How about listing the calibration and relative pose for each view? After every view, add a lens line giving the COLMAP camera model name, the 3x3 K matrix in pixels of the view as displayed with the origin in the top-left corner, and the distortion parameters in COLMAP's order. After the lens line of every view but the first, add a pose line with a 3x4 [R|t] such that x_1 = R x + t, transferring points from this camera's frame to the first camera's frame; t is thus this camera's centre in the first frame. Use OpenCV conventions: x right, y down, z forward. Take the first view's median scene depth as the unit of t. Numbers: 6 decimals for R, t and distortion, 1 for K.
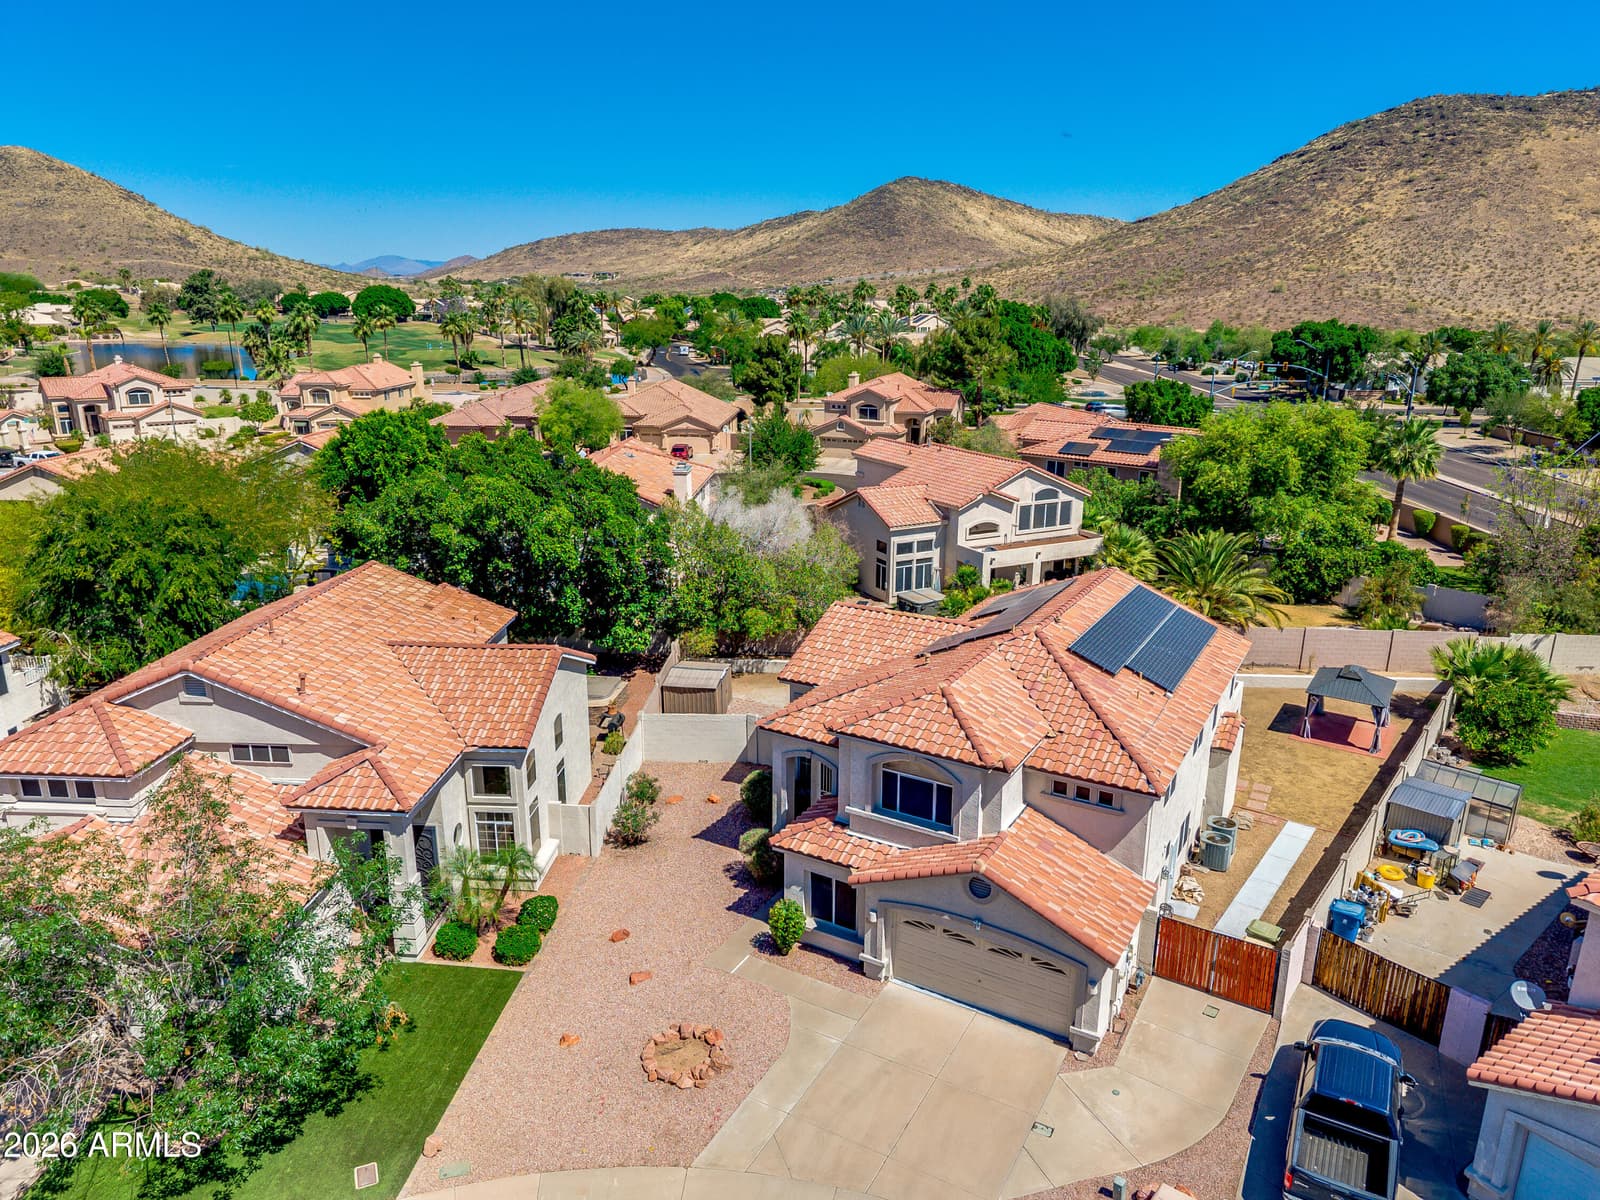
lens RADIAL K [[1072.9, 0, 800.0], [0, 1072.9, 600.0], [0, 0, 1]] dist [0.019274, -0.013398]
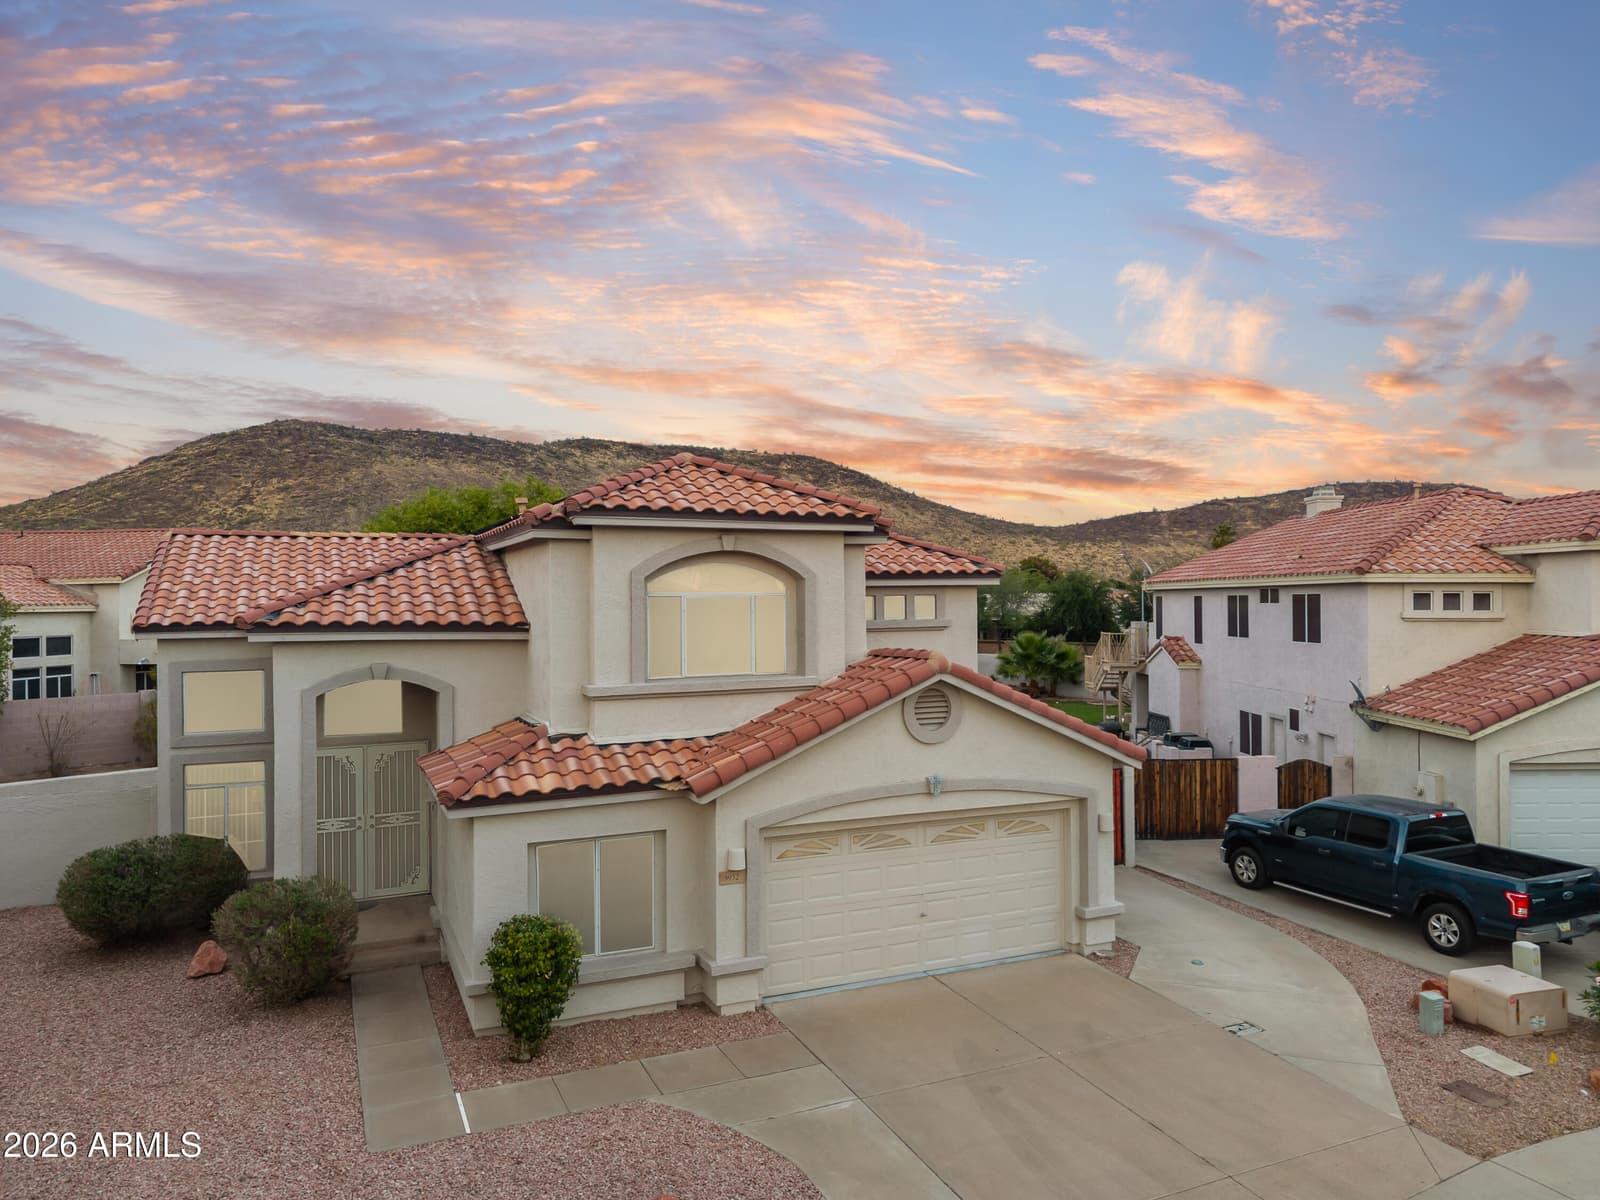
lens RADIAL K [[1072.9, 0, 800.0], [0, 1072.9, 600.0], [0, 0, 1]] dist [0.019274, -0.013398]
pose [[0.583550, -0.007232, 0.812045, -0.140730], [0.231986, 0.959775, -0.158162, 0.123863], [-0.778237, 0.280678, 0.561754, 0.316424]]
